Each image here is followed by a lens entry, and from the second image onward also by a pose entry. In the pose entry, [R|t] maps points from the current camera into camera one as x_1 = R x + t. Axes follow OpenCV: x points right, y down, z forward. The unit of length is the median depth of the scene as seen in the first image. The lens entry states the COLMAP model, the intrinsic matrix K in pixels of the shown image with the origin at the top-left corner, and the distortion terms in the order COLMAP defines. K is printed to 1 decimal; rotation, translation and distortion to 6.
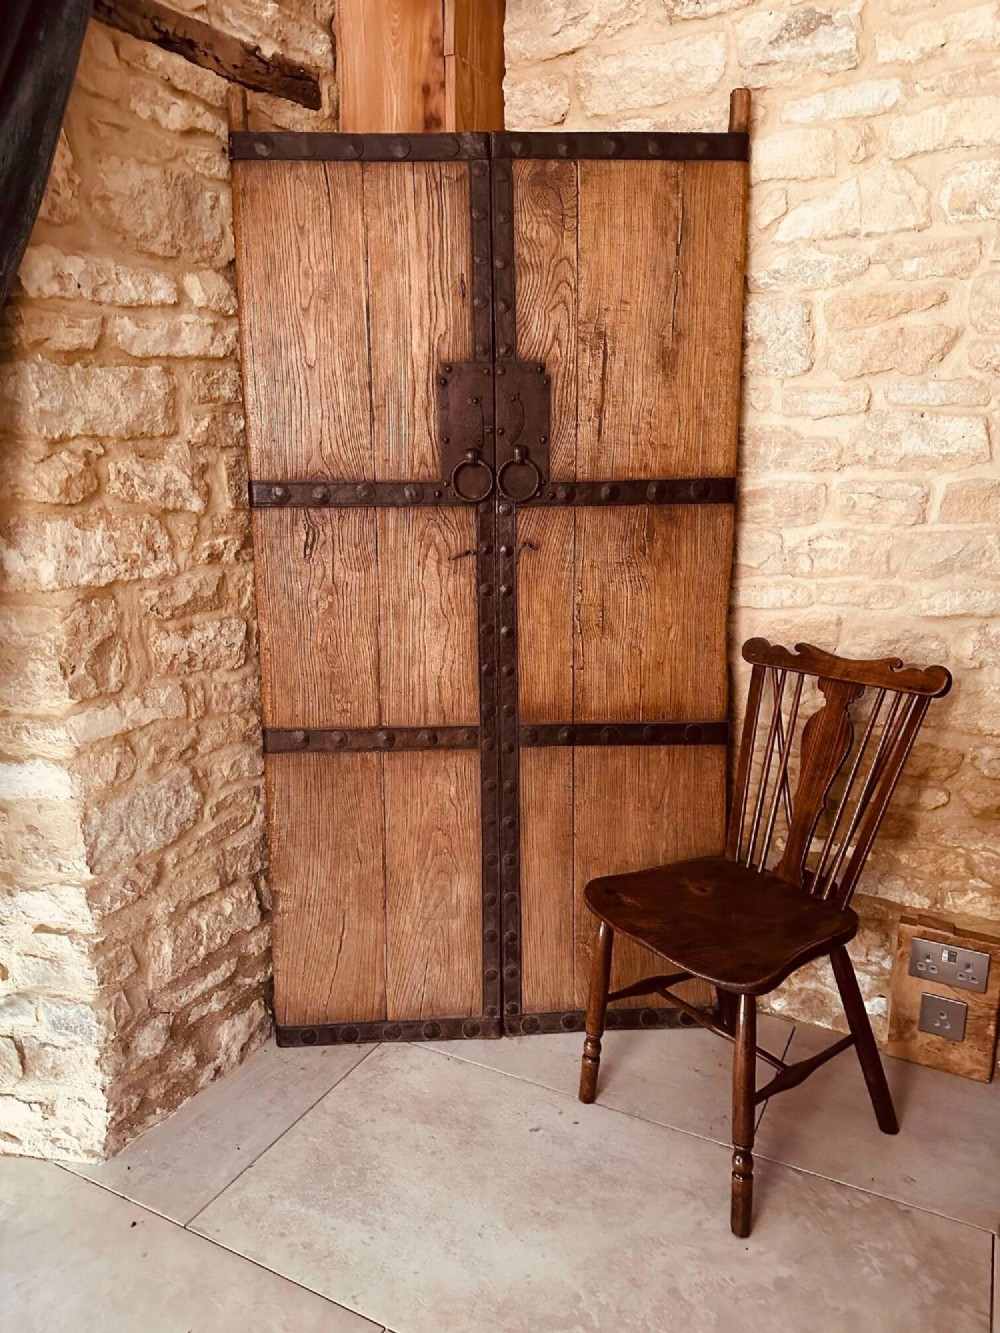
lens RADIAL K [[957.1, 0, 503.4], [0, 957.1, 668.8], [0, 0, 1]] dist [0.013594, -0.027149]
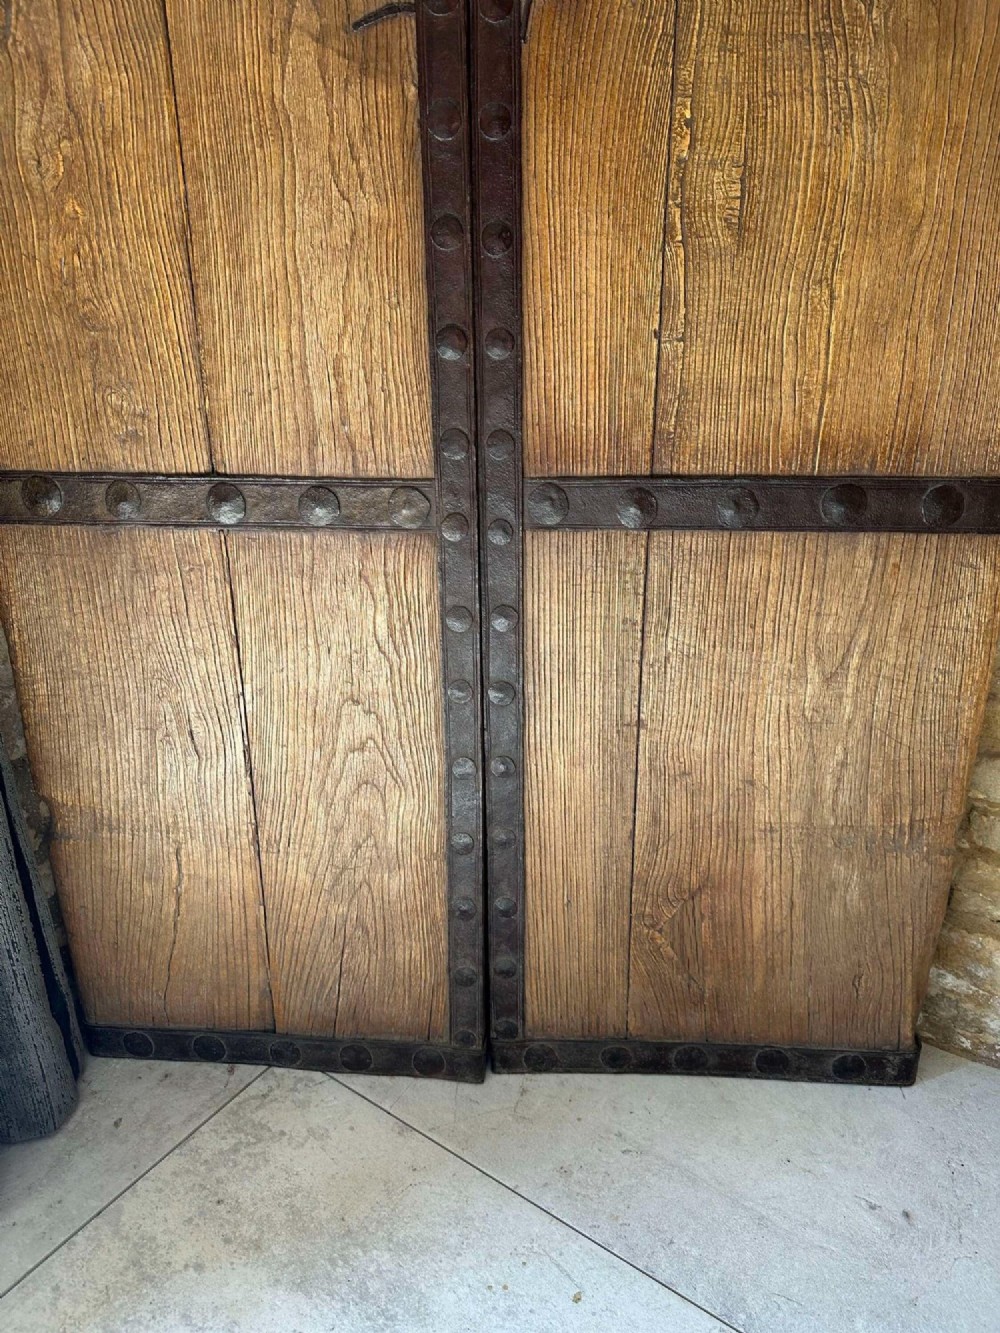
lens RADIAL K [[957.1, 0, 491.9], [0, 957.1, 683.3], [0, 0, 1]] dist [0.013594, -0.027149]
pose [[0.991932, 0.045090, -0.118480, 0.060385], [-0.016092, 0.971833, 0.235121, 0.050275], [0.125745, -0.231317, 0.964718, 0.588695]]
